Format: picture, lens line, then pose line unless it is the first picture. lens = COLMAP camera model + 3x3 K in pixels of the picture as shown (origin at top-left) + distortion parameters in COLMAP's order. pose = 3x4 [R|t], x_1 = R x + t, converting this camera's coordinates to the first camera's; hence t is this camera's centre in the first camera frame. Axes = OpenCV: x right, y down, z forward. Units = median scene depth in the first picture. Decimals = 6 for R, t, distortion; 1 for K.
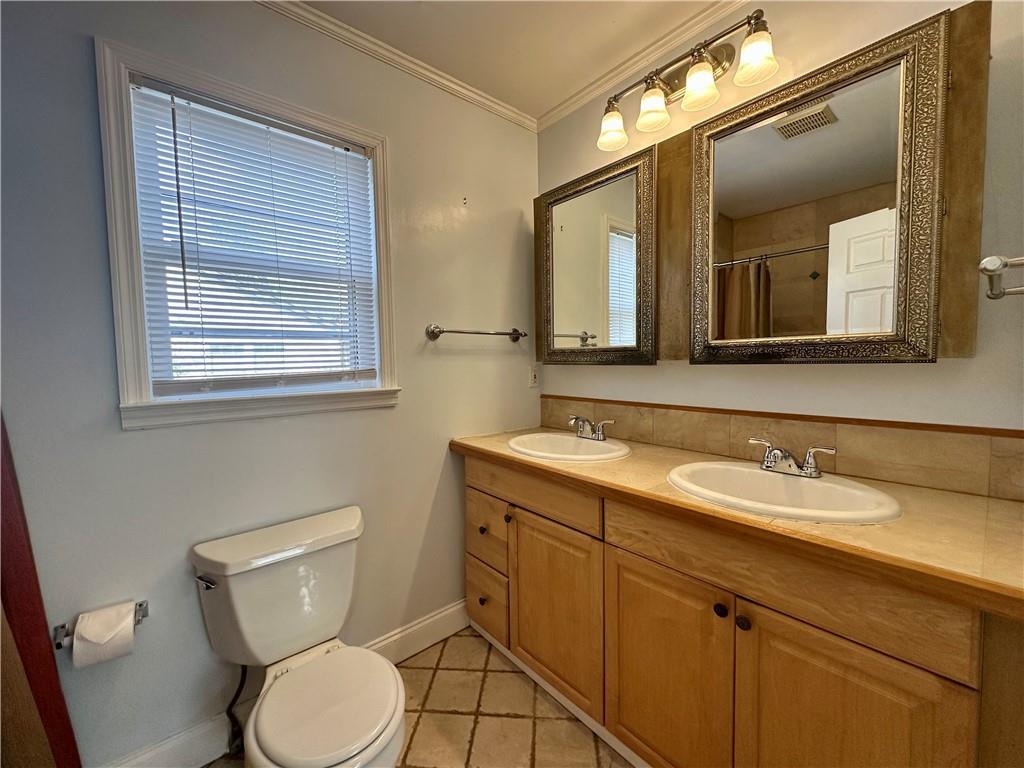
lens RADIAL K [[410.4, 0, 512.4], [0, 410.4, 383.1], [0, 0, 1]] dist [-0.000711, -0.000477]
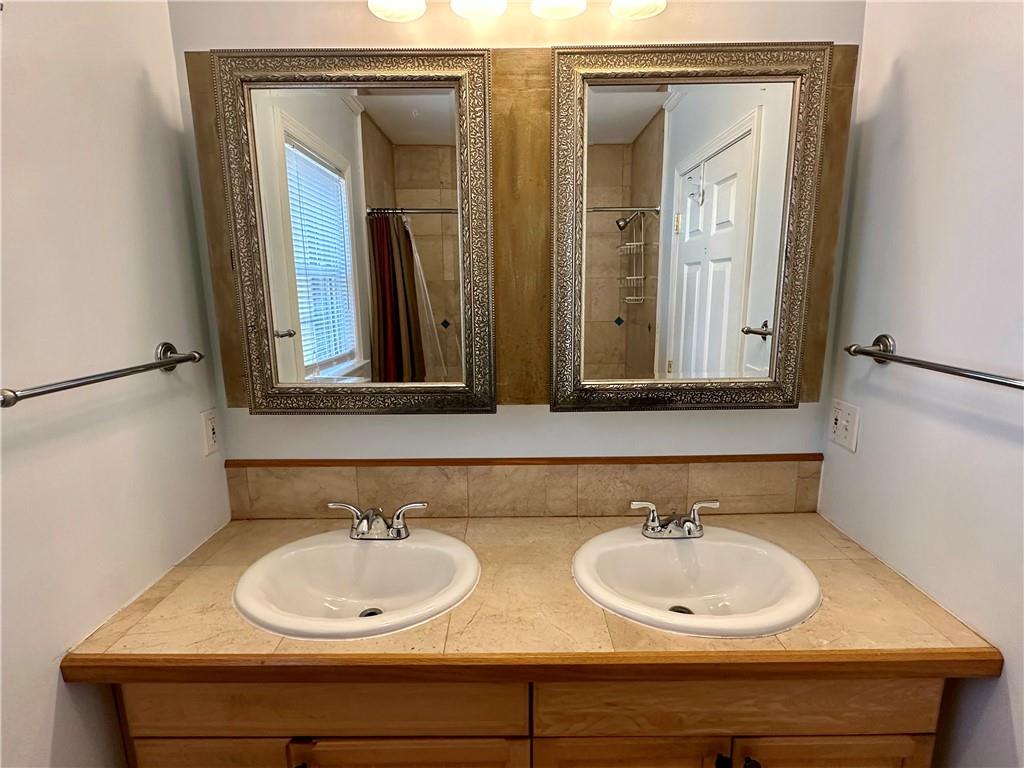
lens RADIAL K [[526.4, 0, 510.1], [0, 526.4, 389.4], [0, 0, 1]] dist [-0.004008, 0.001545]
pose [[0.645794, -0.140411, 0.750490, -0.275419], [0.044053, 0.988160, 0.146970, -0.215472], [-0.762240, -0.061851, 0.644333, 0.473841]]
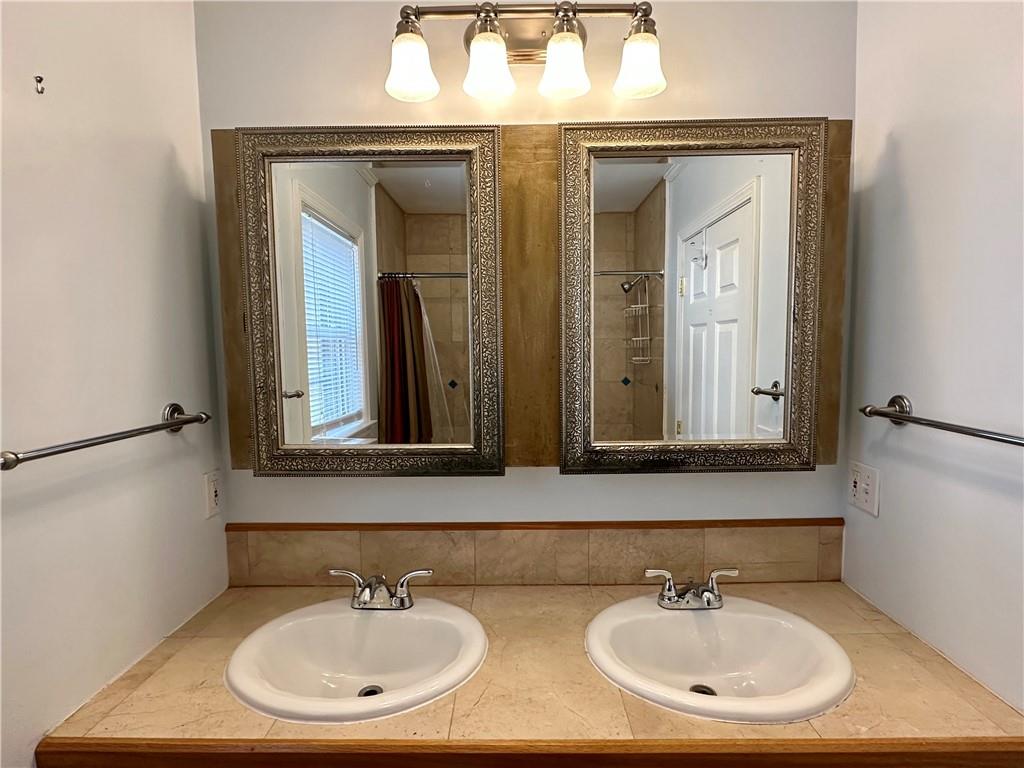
lens RADIAL K [[526.4, 0, 510.7], [0, 526.4, 389.9], [0, 0, 1]] dist [-0.004008, 0.001545]
pose [[0.653560, -0.055869, 0.754810, -0.270133], [0.044835, 0.998378, 0.035077, -0.217235], [-0.755545, 0.010917, 0.655006, 0.484395]]
